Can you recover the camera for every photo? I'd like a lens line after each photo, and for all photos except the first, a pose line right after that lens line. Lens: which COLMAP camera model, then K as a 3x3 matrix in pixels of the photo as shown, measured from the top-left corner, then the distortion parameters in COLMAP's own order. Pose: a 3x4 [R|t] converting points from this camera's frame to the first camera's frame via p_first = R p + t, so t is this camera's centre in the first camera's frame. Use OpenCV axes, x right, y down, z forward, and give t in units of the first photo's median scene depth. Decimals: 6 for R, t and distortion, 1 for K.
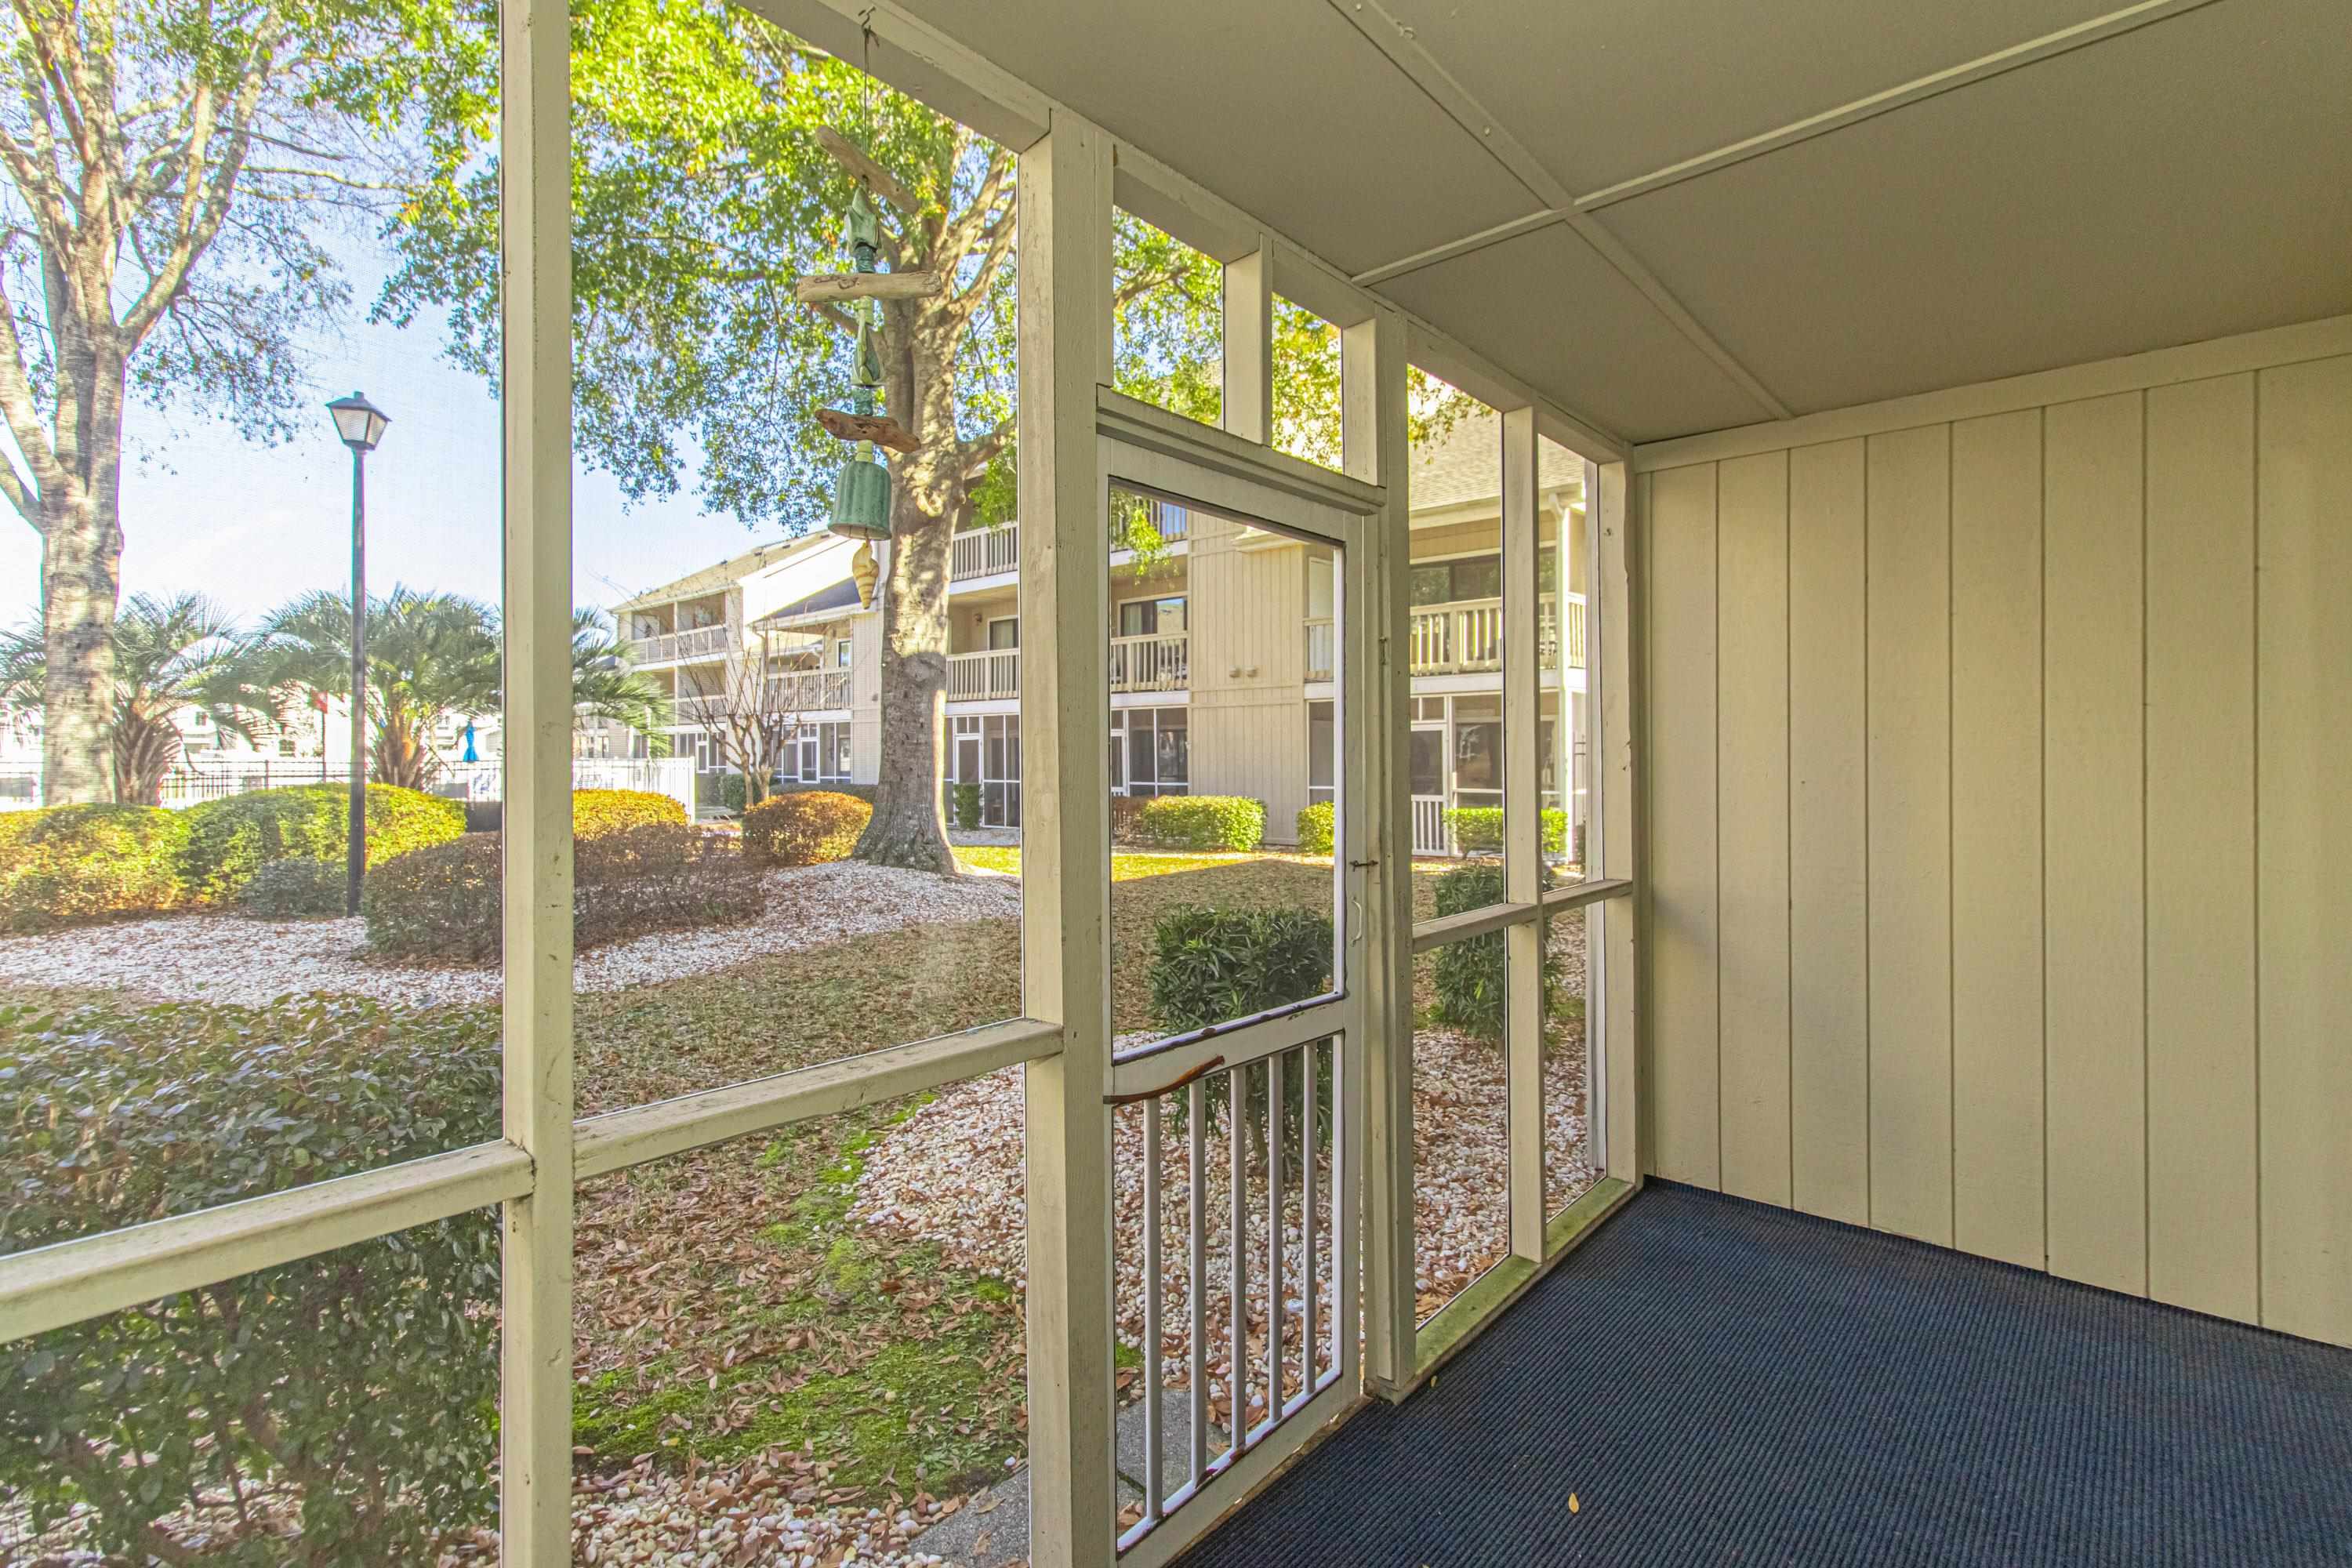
lens RADIAL K [[1087.9, 0, 1157.7], [0, 1087.9, 766.6], [0, 0, 1]] dist [0.001140, 0.000081]
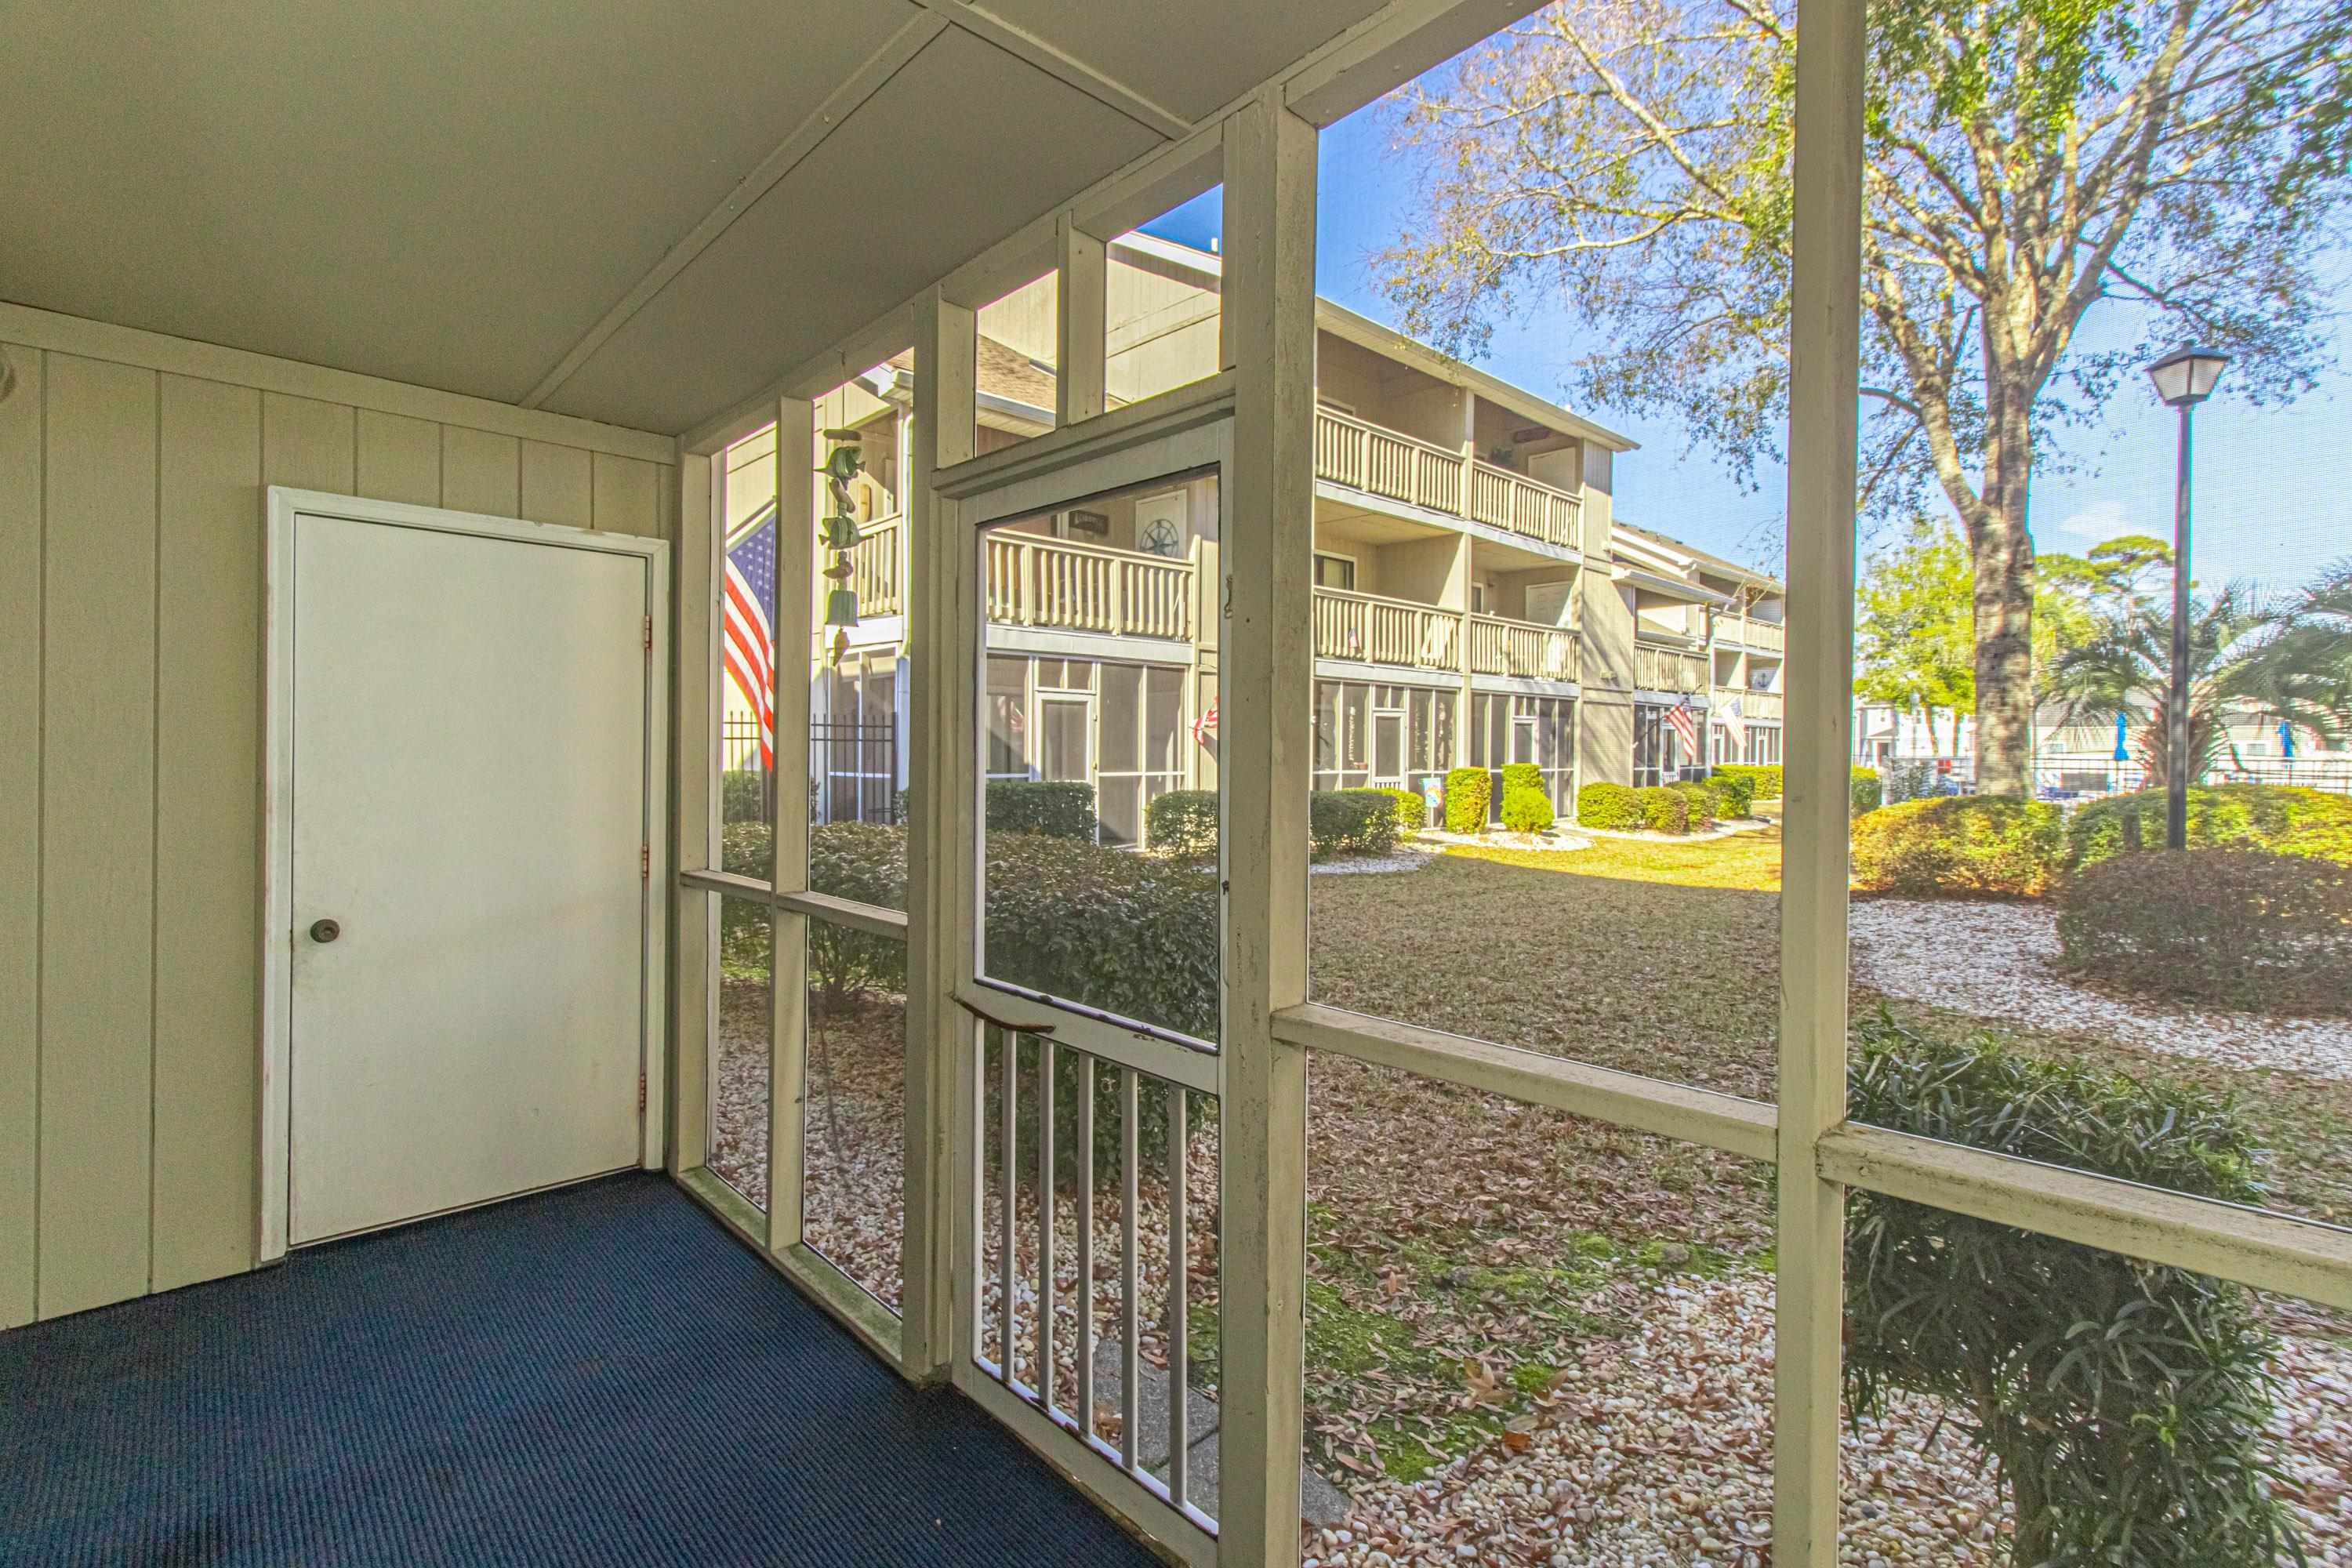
lens RADIAL K [[1087.9, 0, 1157.7], [0, 1087.9, 766.6], [0, 0, 1]] dist [0.001140, 0.000081]
pose [[-0.100918, 0.011020, -0.994834, 0.226917], [-0.010283, 0.999874, 0.012119, 0.000147], [0.994842, 0.011453, -0.100792, 0.250545]]
